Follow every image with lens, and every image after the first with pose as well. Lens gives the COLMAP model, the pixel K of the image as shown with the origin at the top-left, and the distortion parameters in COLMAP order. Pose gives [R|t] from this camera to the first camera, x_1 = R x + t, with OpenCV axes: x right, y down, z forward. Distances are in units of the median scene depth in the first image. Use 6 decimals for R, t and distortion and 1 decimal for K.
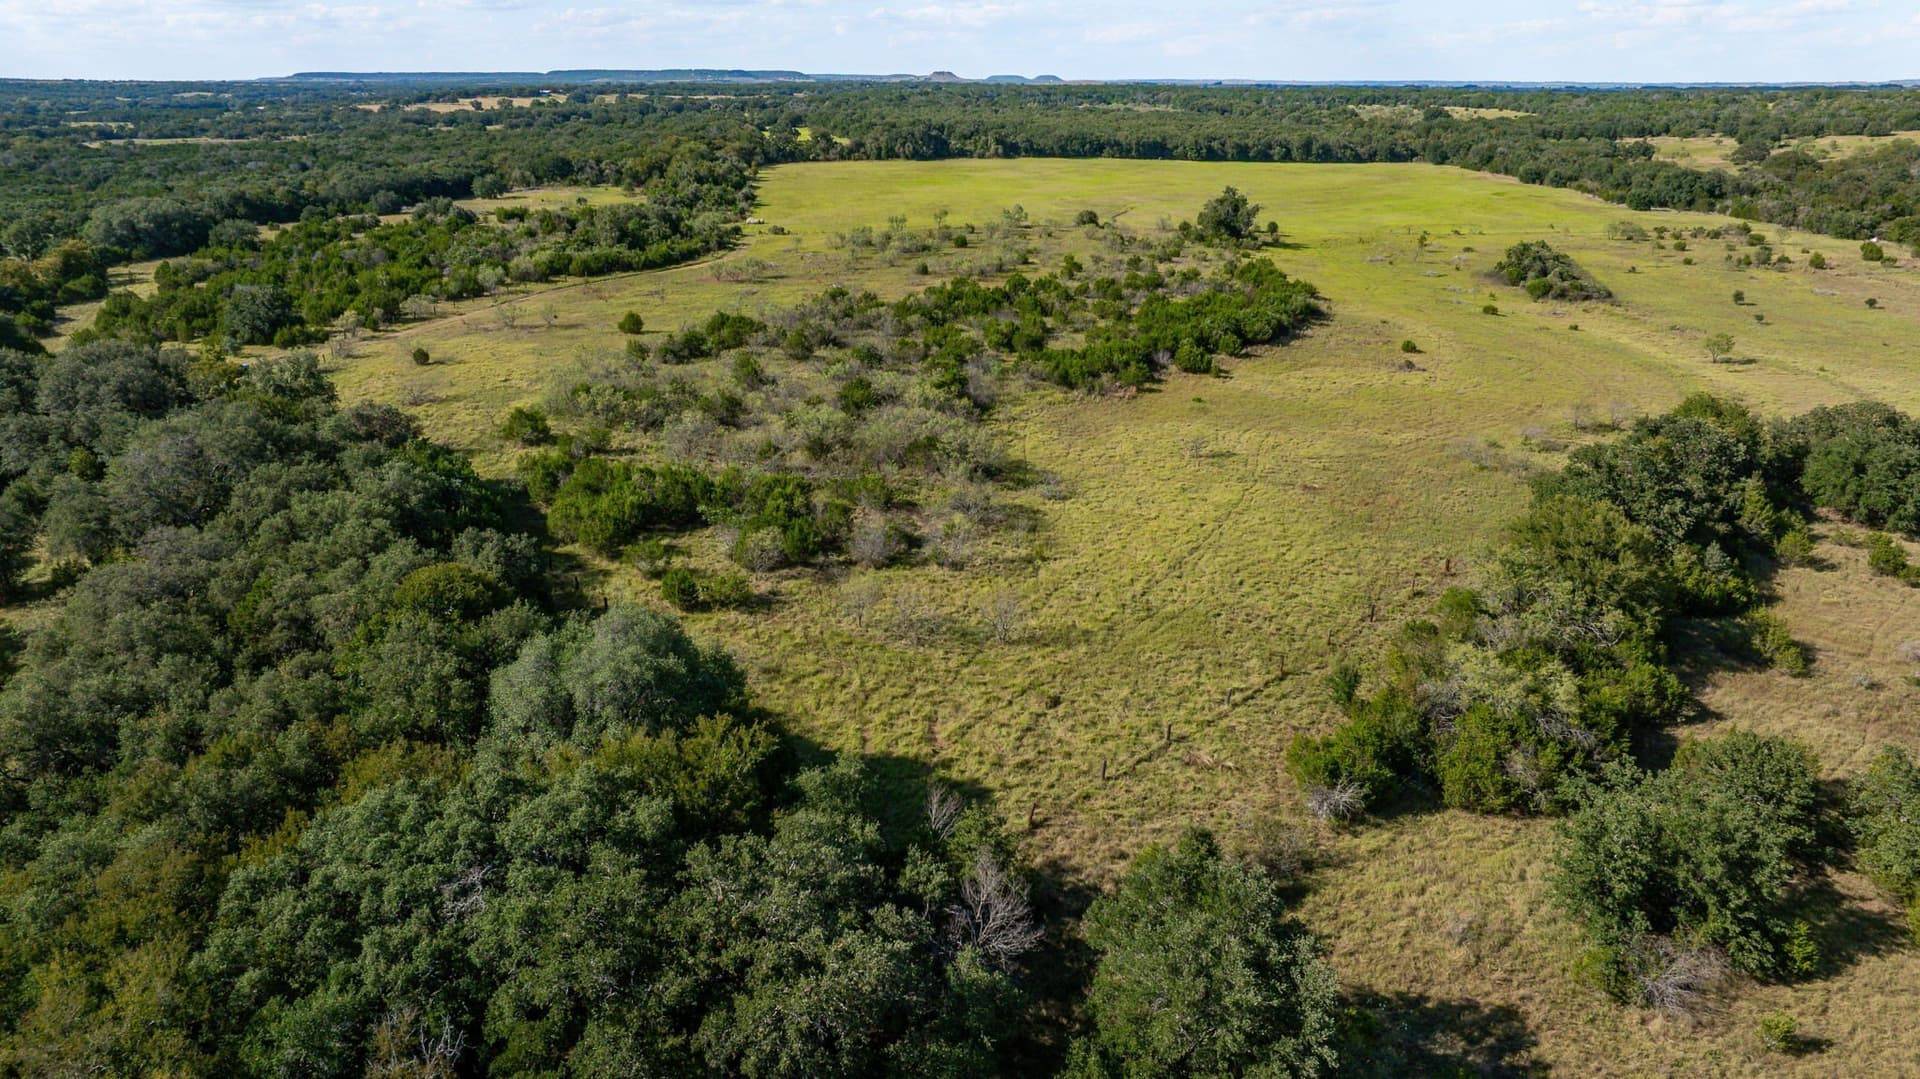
lens RADIAL K [[1355.2, 0, 965.8], [0, 1355.2, 543.5], [0, 0, 1]] dist [-0.051548, 0.065400]
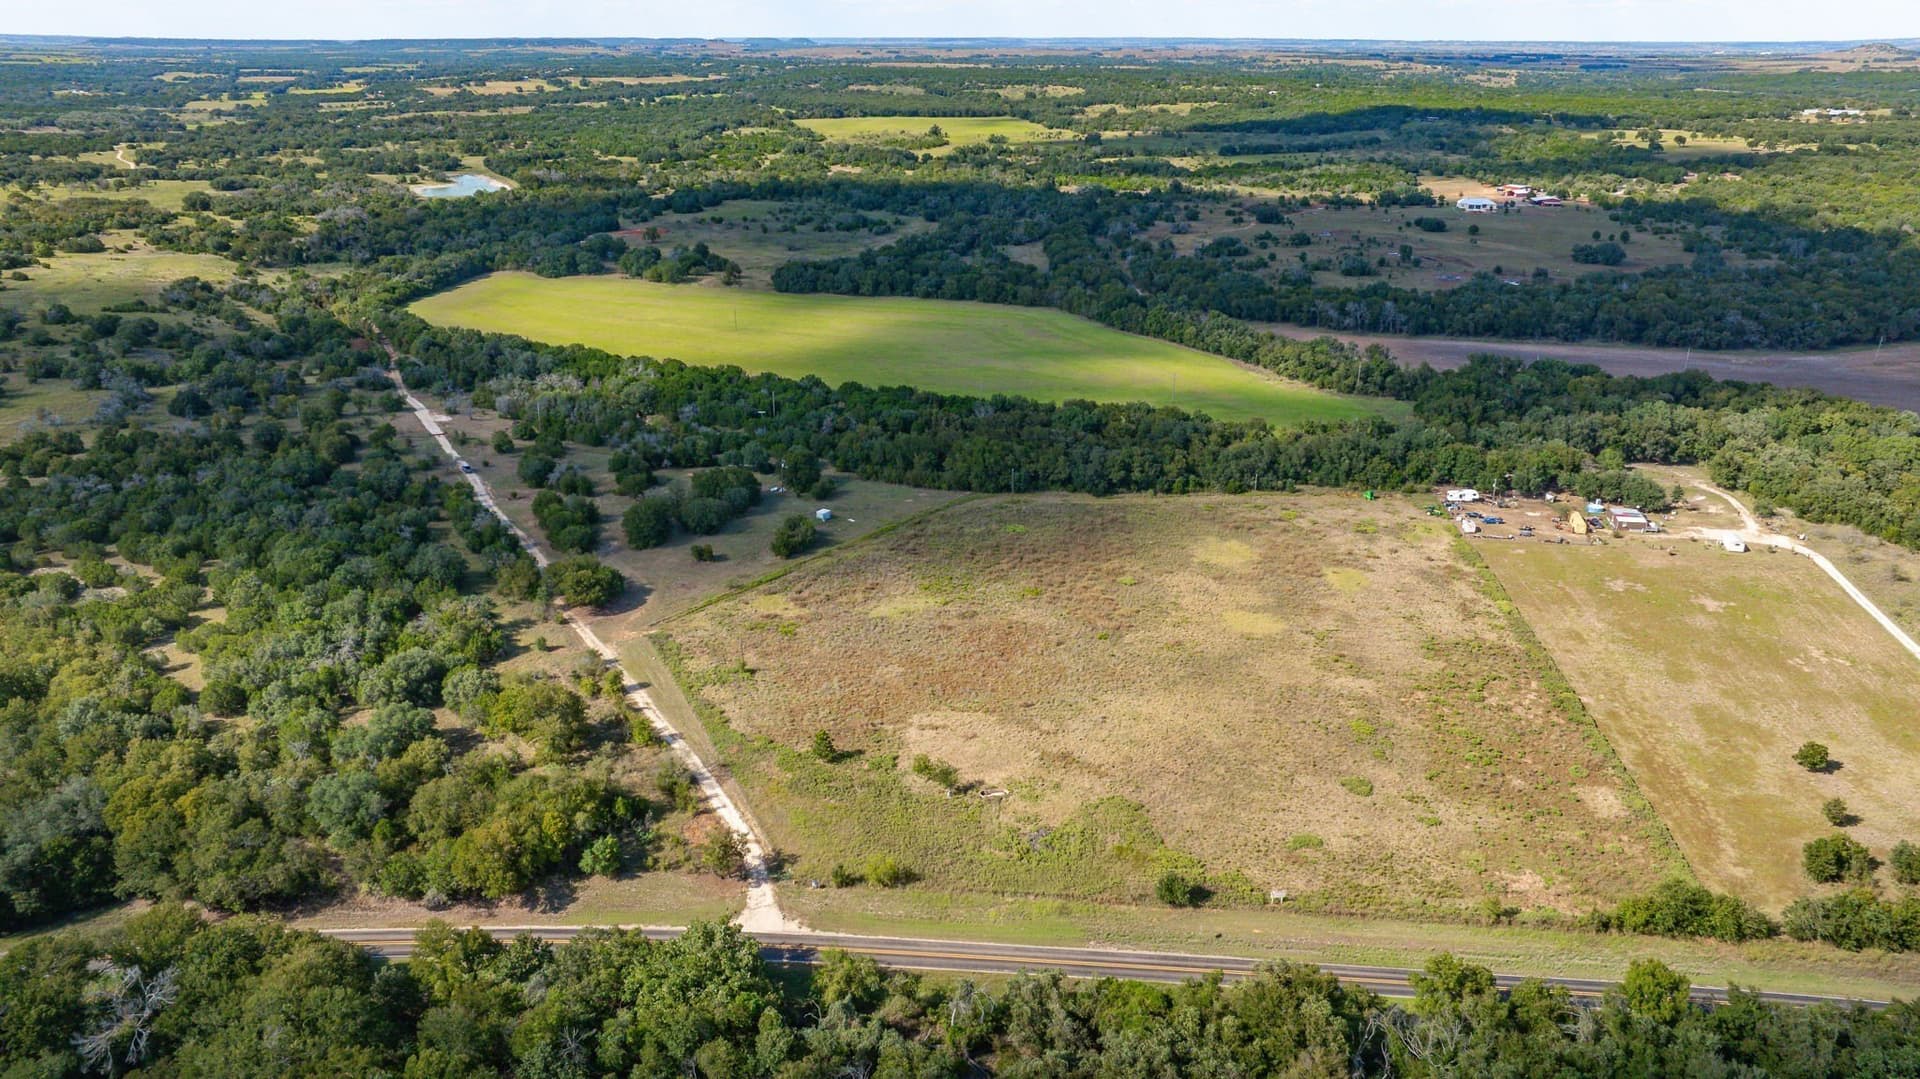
lens RADIAL K [[1351.6, 0, 963.0], [0, 1351.6, 541.4], [0, 0, 1]] dist [-0.019128, -0.007550]
pose [[0.983644, -0.064832, 0.168049, -0.299081], [0.059716, 0.997590, 0.035327, 0.521849], [-0.169934, -0.024714, 0.985145, -1.868700]]
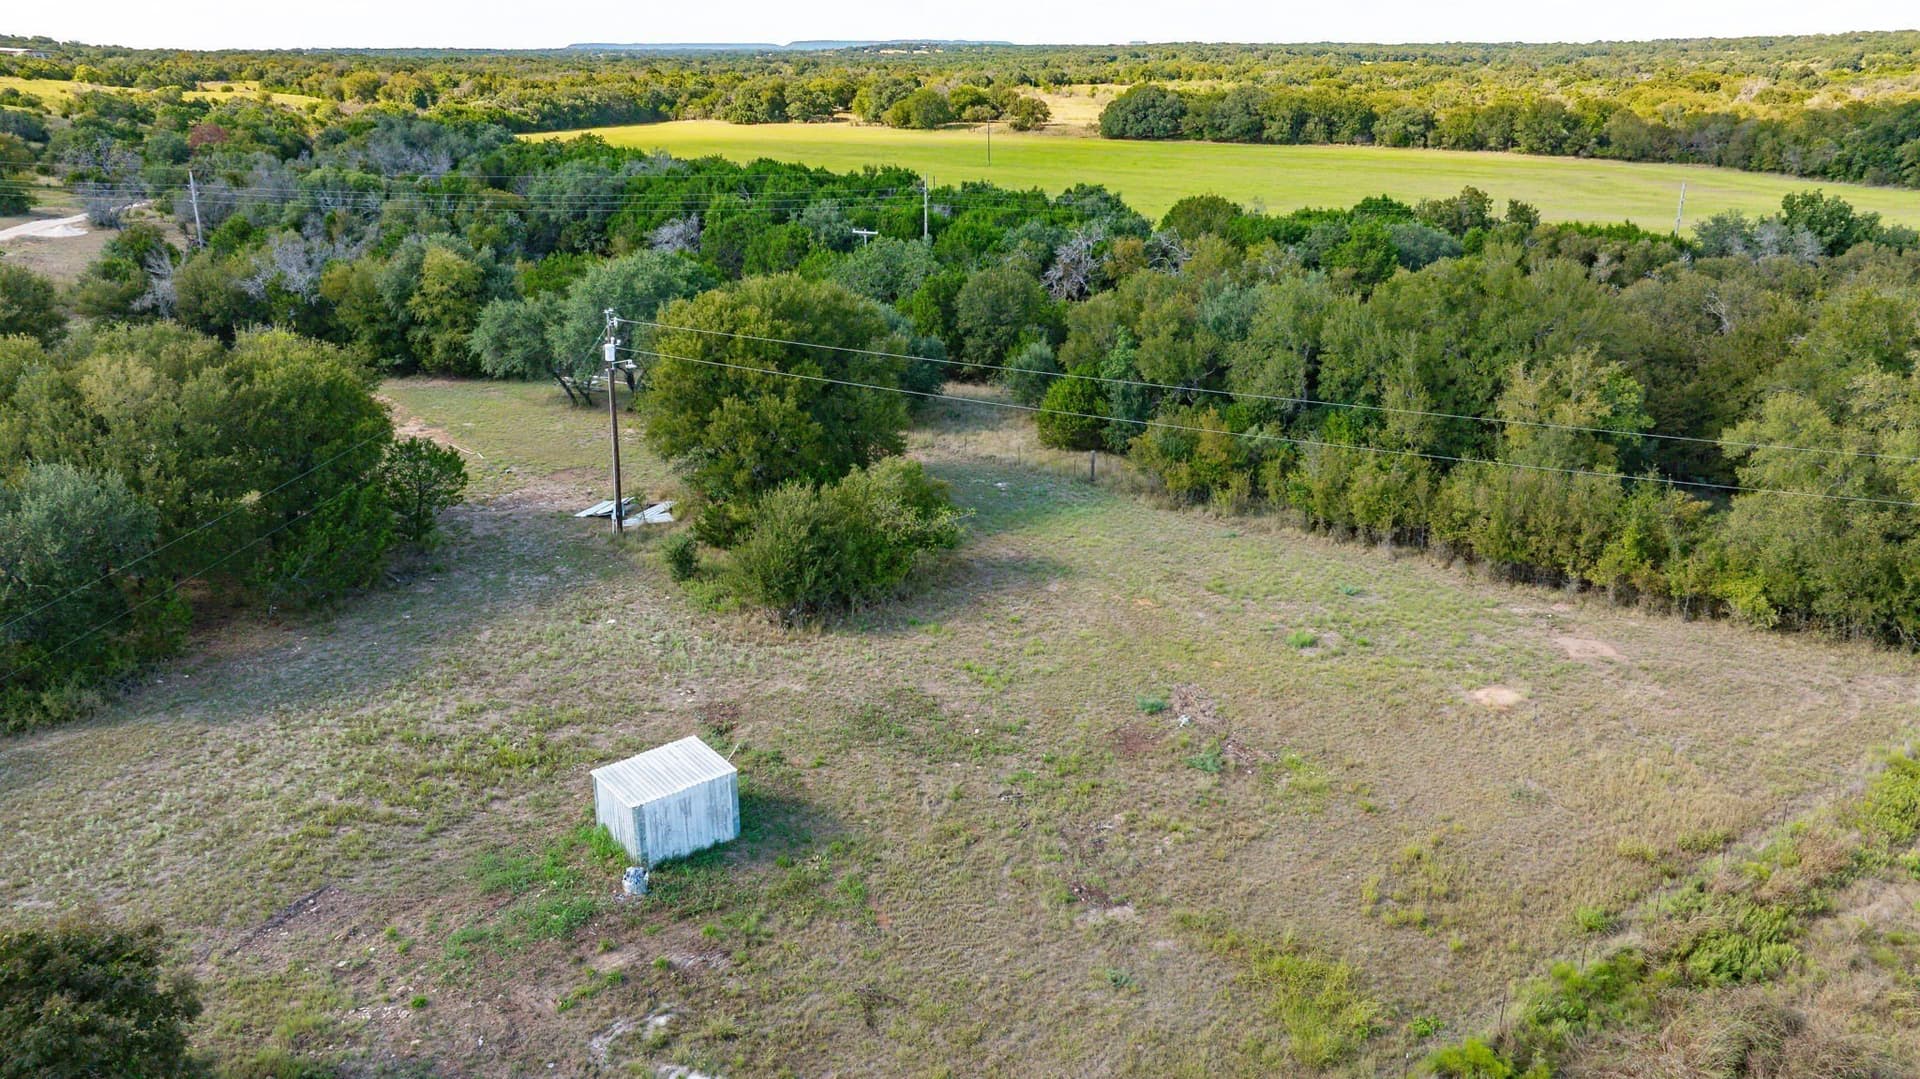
lens RADIAL K [[1355.2, 0, 965.8], [0, 1355.2, 543.5], [0, 0, 1]] dist [-0.051548, 0.065400]
pose [[0.993606, 0.036079, -0.106984, -0.242689], [-0.034298, 0.999242, 0.018441, 0.514741], [0.107568, -0.014653, 0.994090, -1.354649]]
